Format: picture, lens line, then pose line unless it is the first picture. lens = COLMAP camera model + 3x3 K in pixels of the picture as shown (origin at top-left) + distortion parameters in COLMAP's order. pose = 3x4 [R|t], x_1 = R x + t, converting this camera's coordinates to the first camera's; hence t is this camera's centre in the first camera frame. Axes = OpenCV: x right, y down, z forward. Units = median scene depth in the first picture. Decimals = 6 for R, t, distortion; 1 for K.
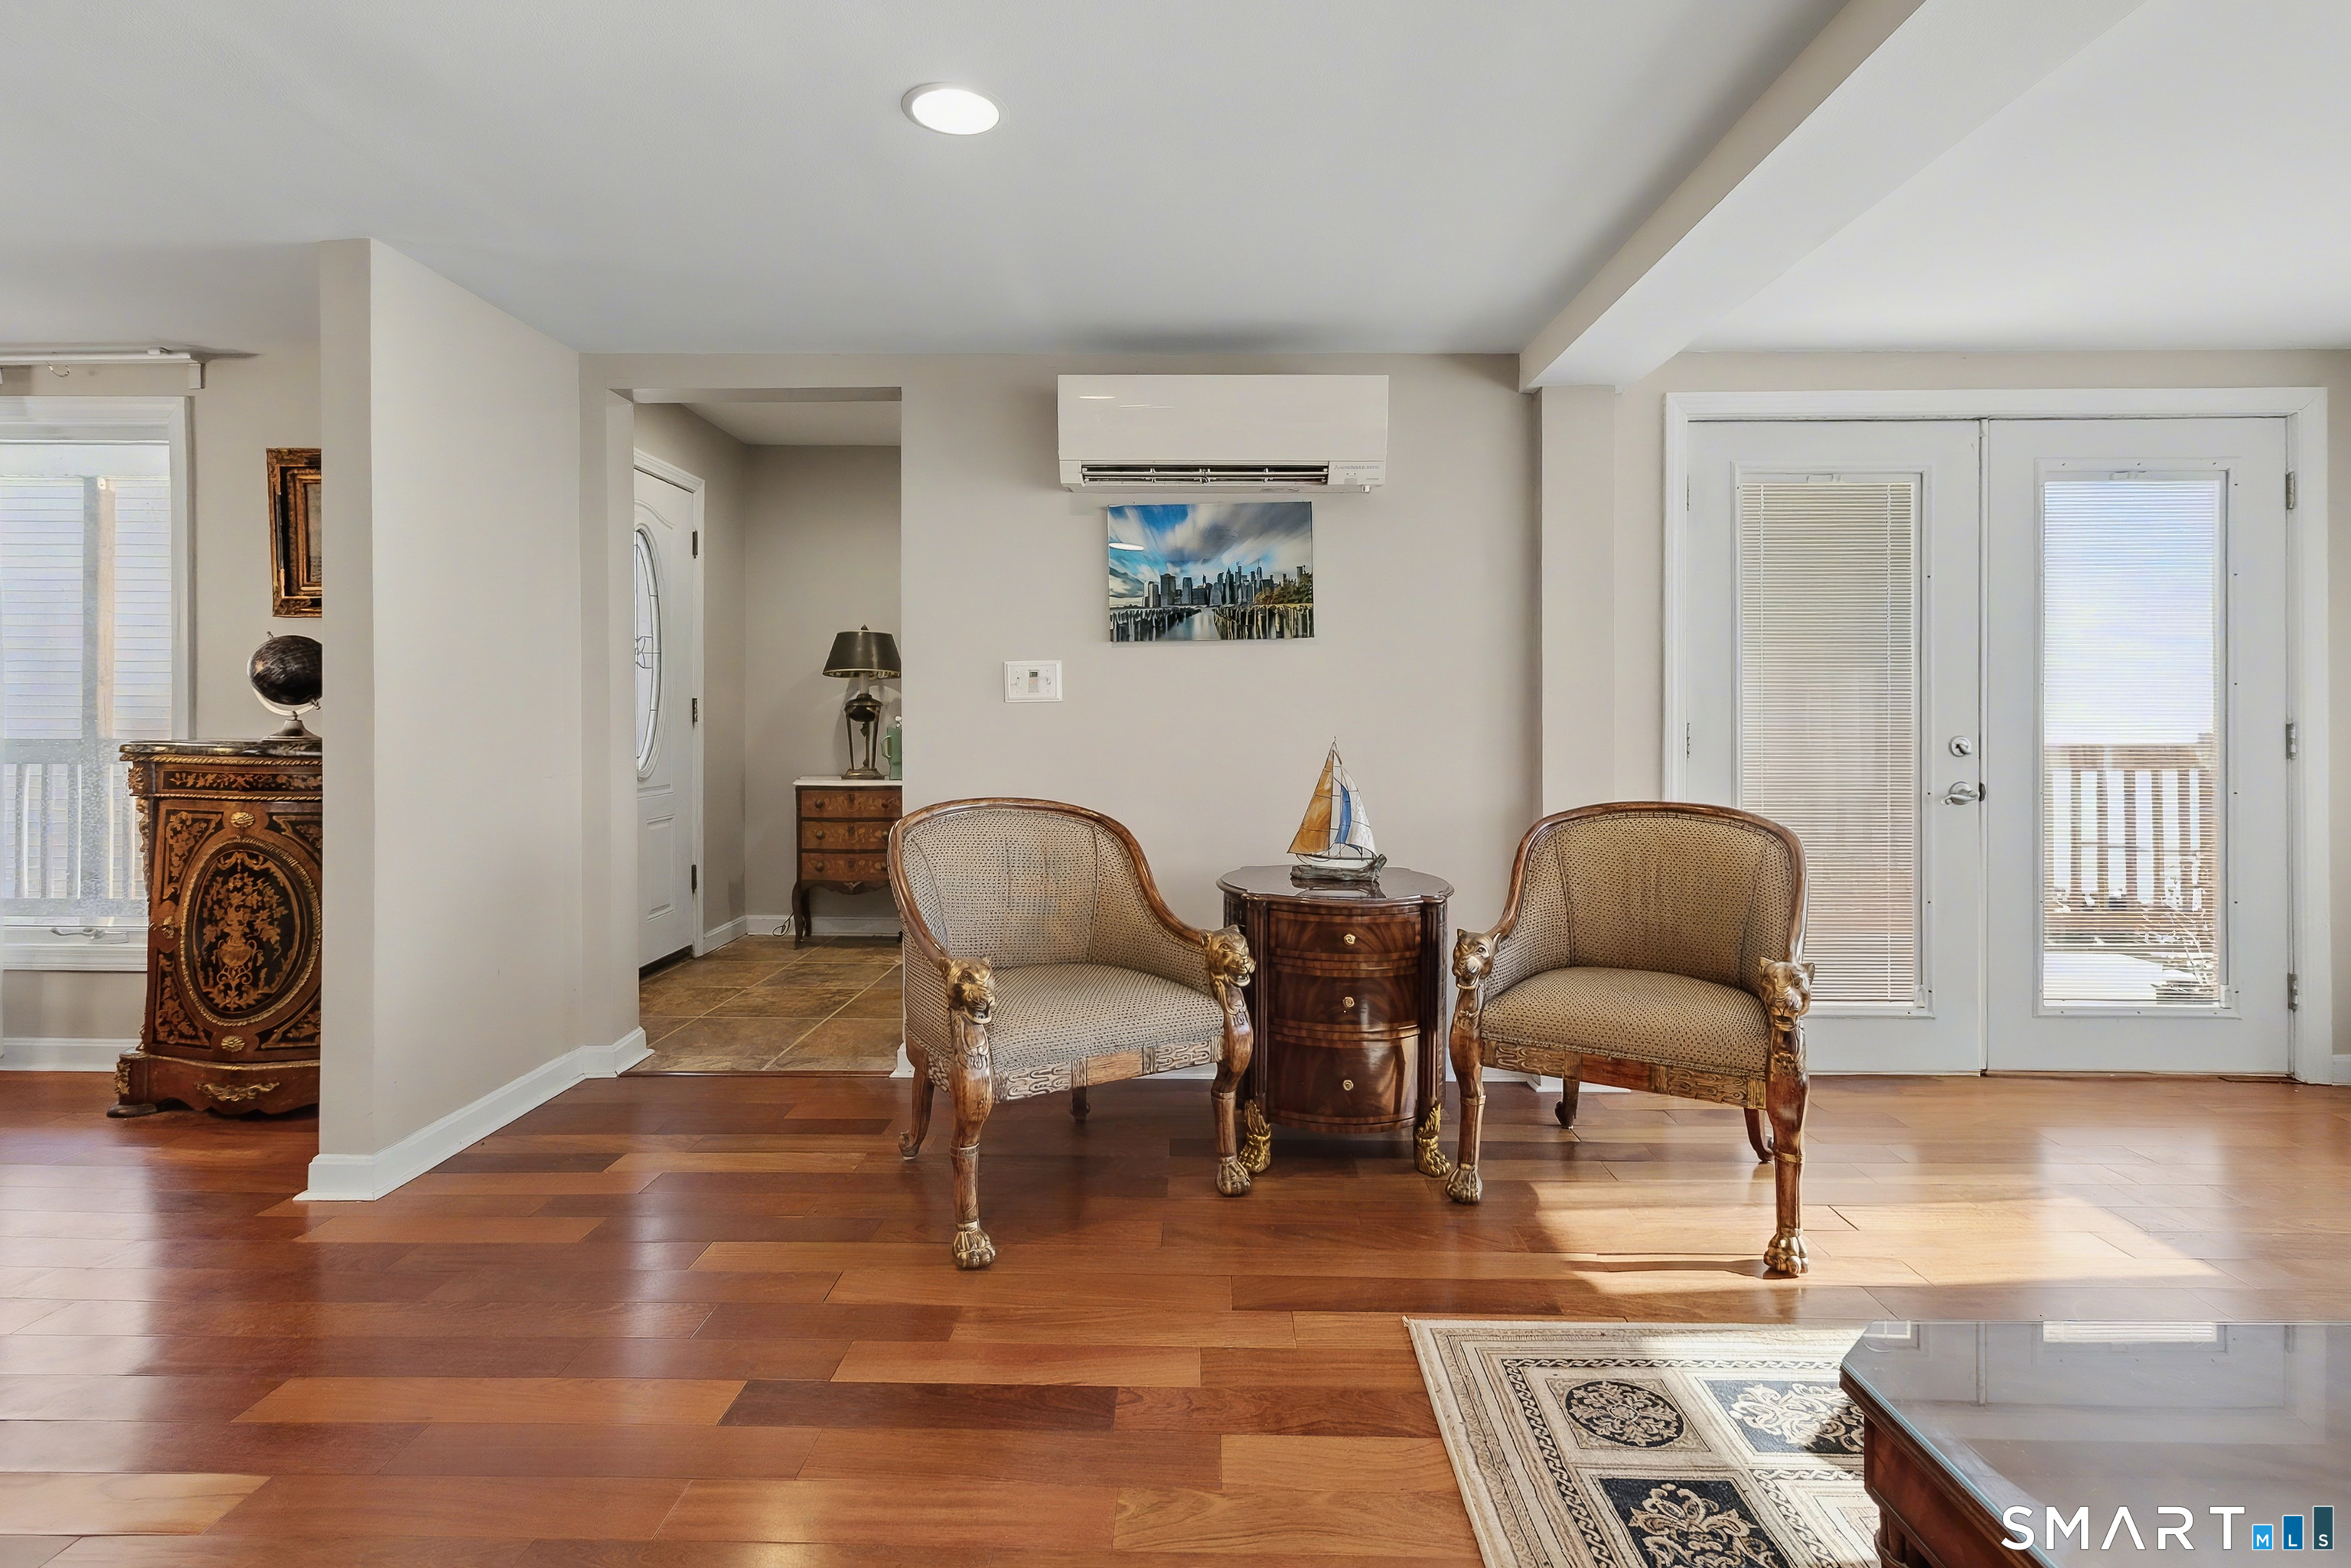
lens RADIAL K [[1138.3, 0, 1178.4], [0, 1138.3, 719.6], [0, 0, 1]] dist [0.002628, 0.000991]
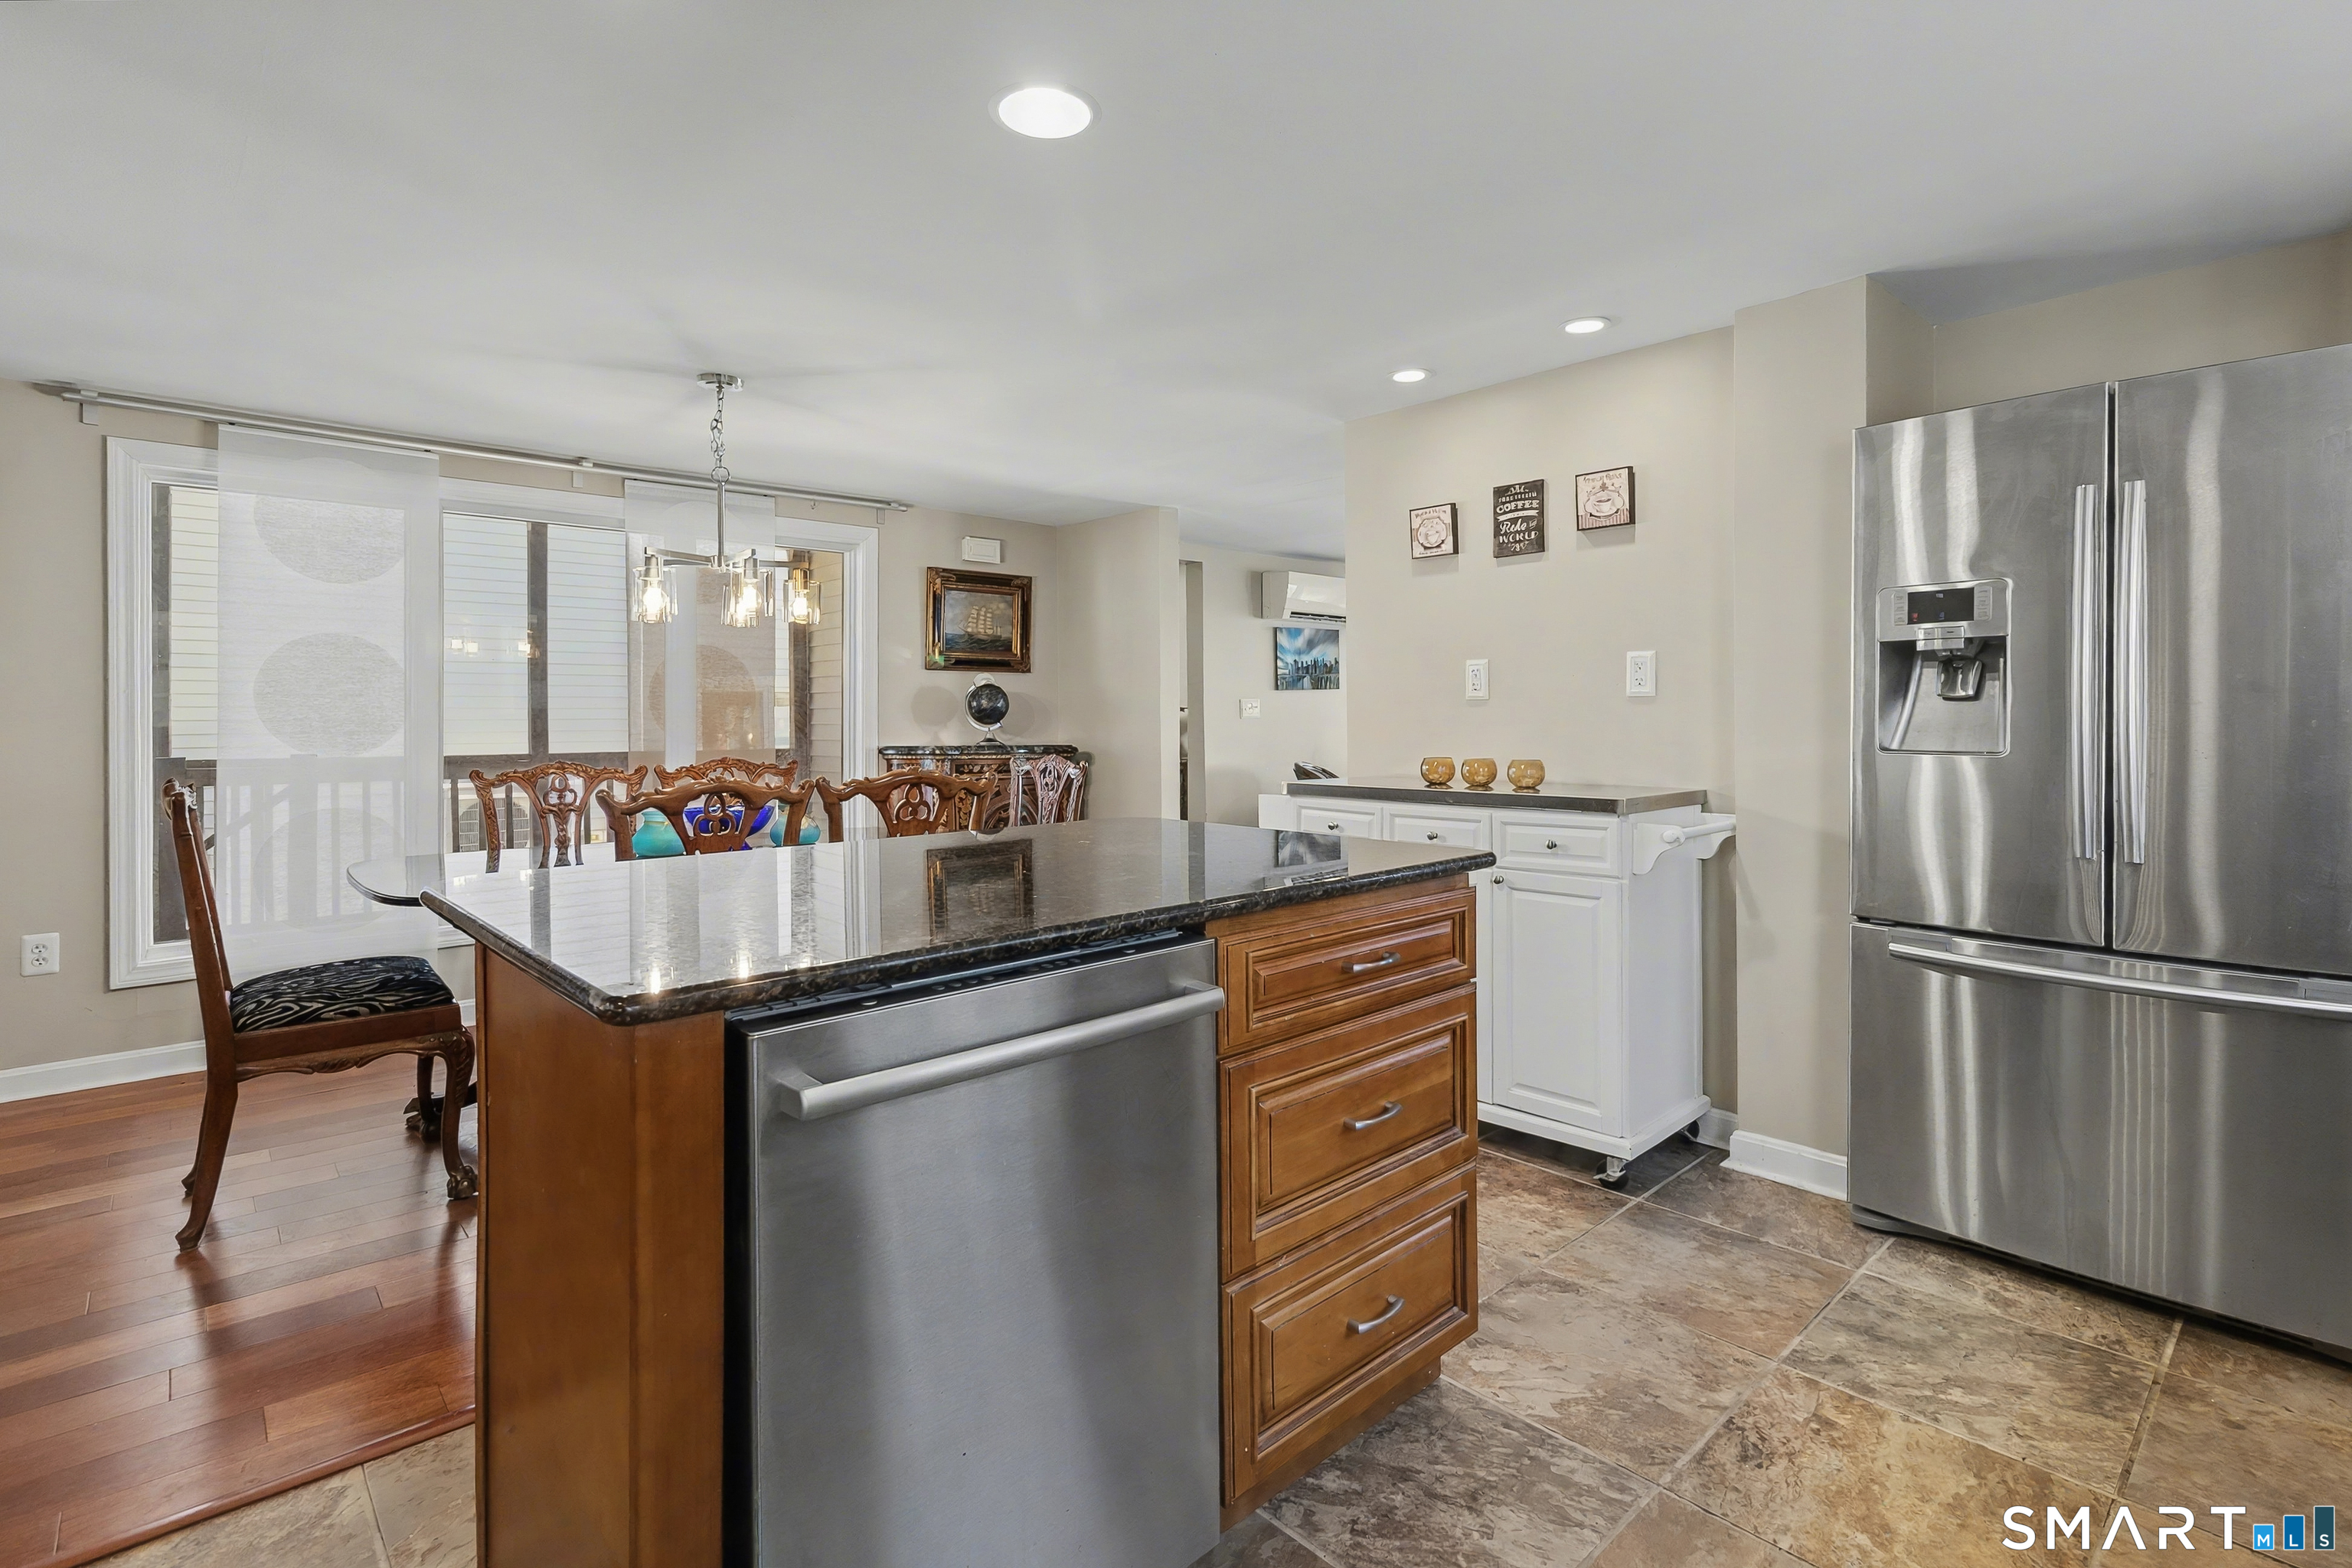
lens RADIAL K [[1098.0, 0, 1187.1], [0, 1098.0, 718.7], [0, 0, 1]] dist [0.001968, 0.000361]
pose [[0.715508, -0.008958, 0.698548, -1.728562], [0.010275, 0.999945, 0.002298, -0.021588], [-0.698529, 0.005533, 0.715560, -0.389905]]
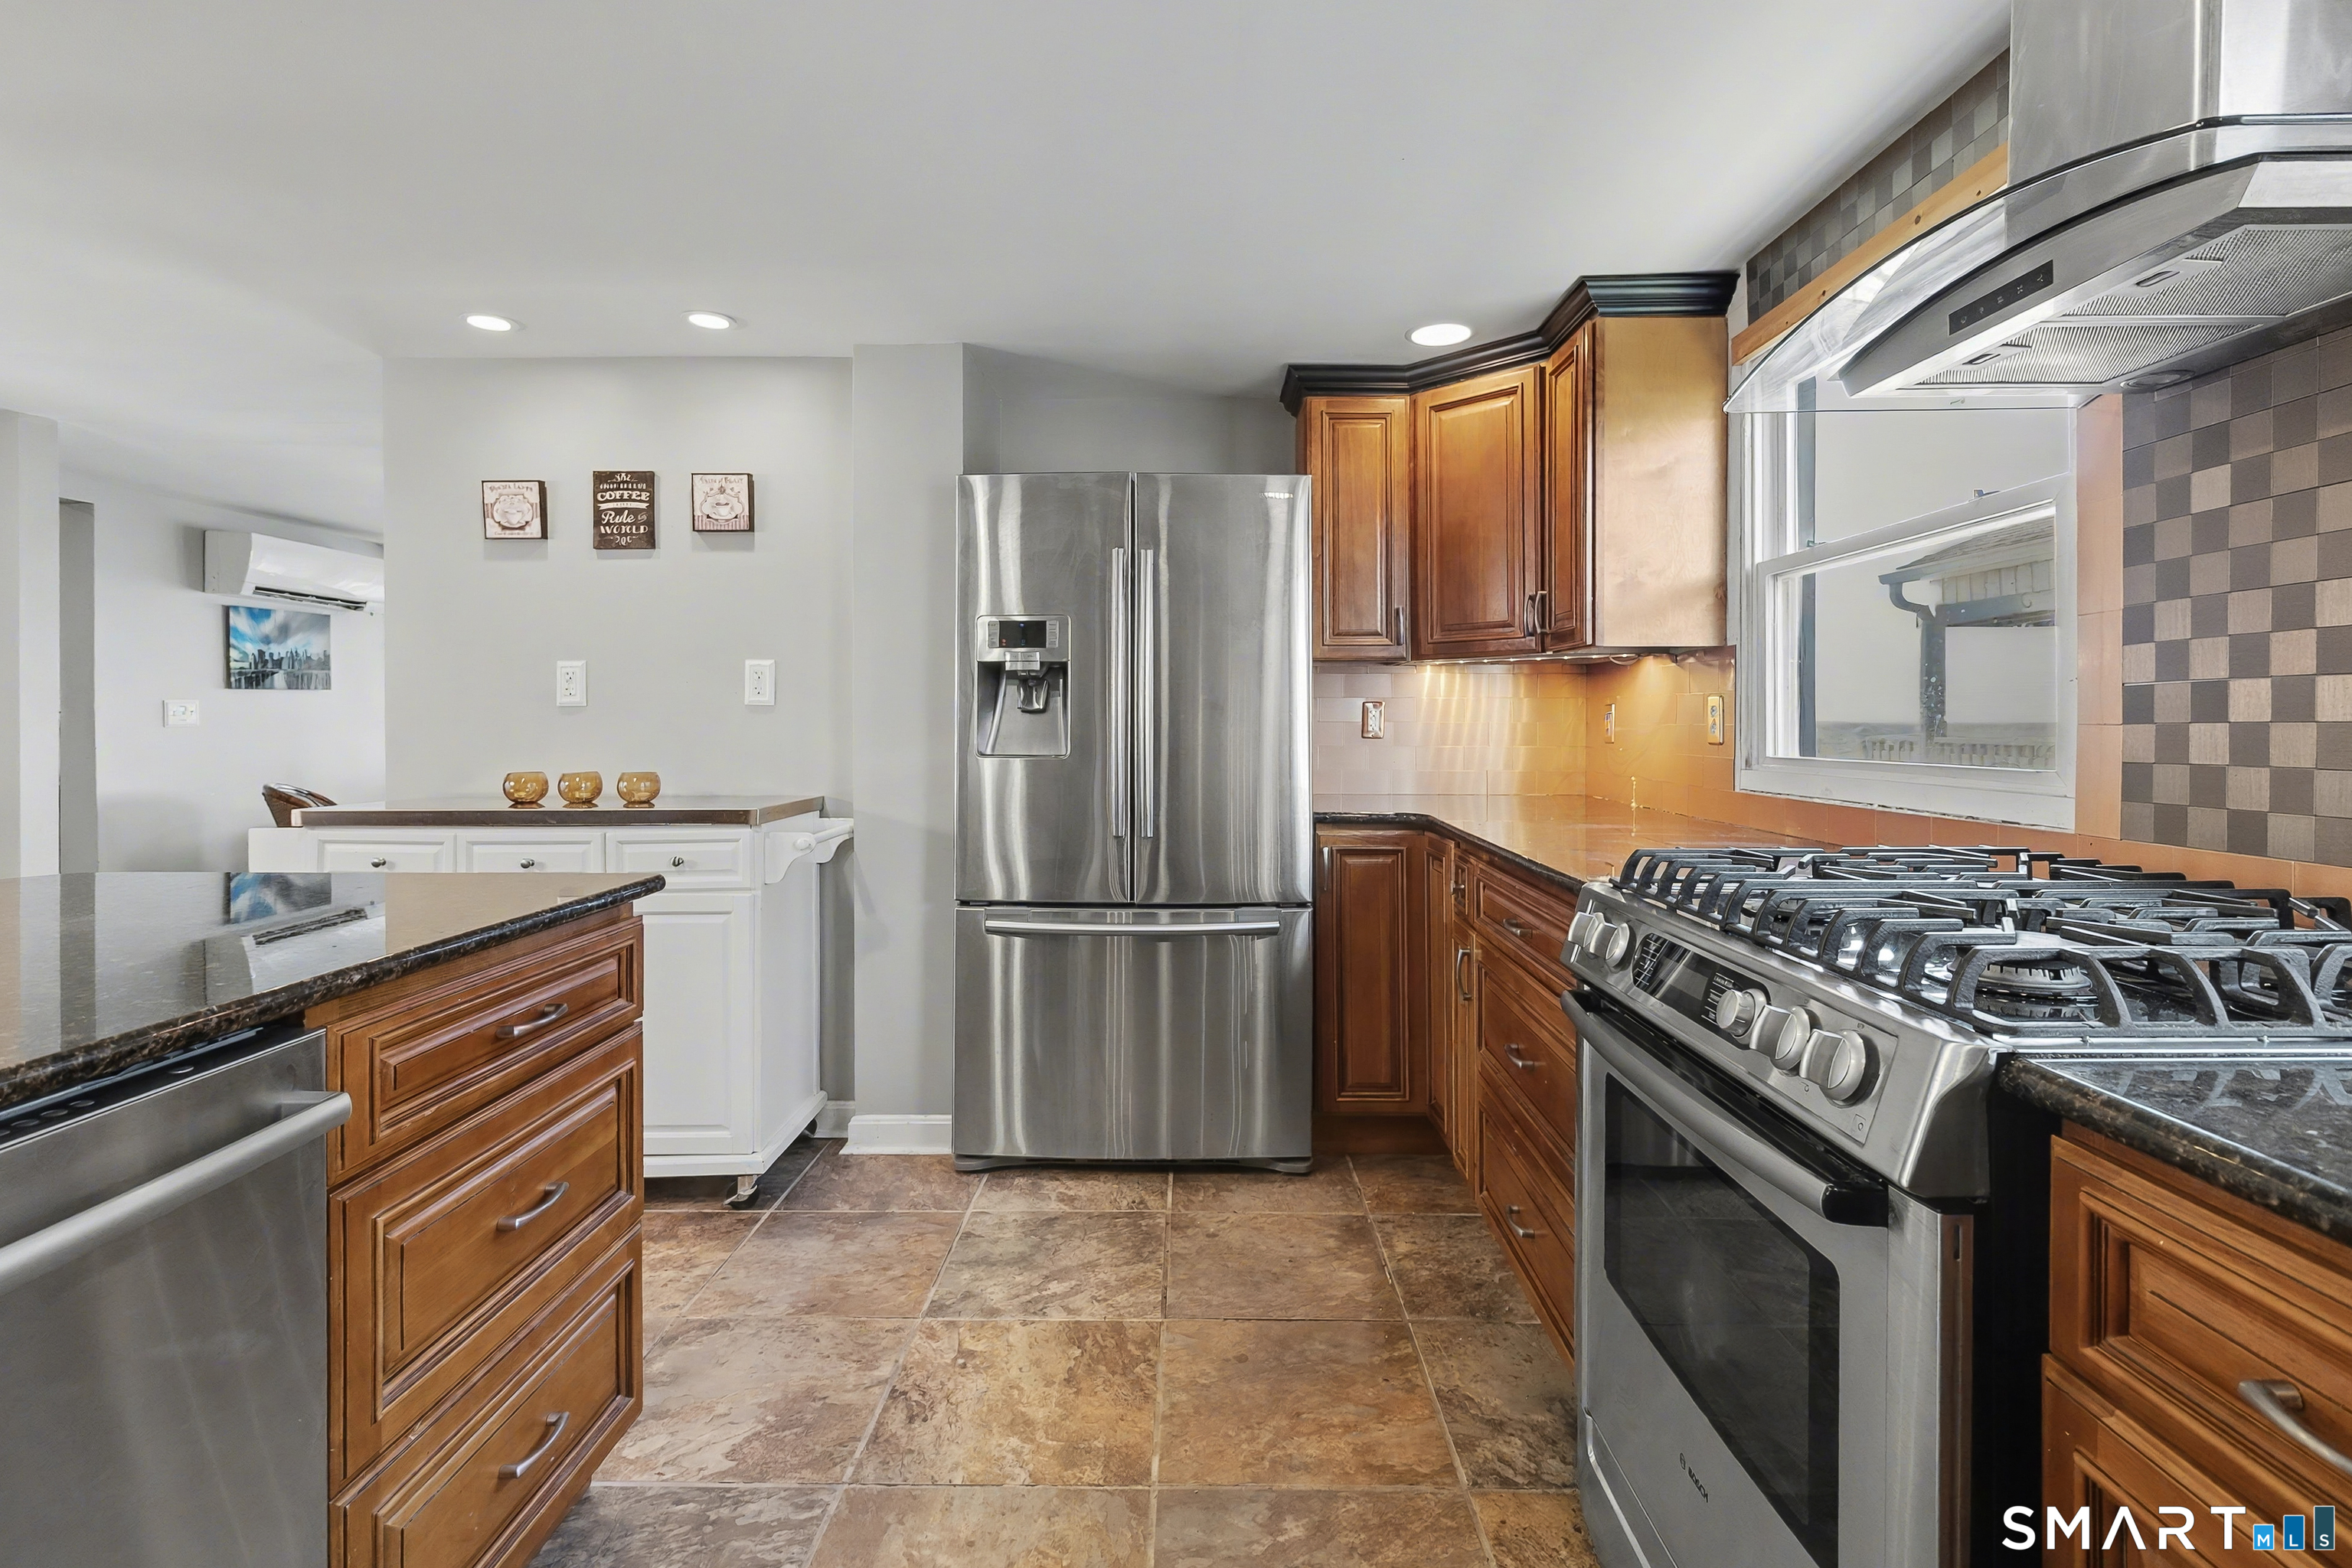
lens RADIAL K [[1098.0, 0, 1187.1], [0, 1098.0, 718.7], [0, 0, 1]] dist [0.001968, 0.000361]
pose [[-0.008642, -0.000317, 0.999963, -1.731602], [0.004017, 0.999992, 0.000351, -0.021738], [-0.999955, 0.004020, -0.008641, -0.371307]]
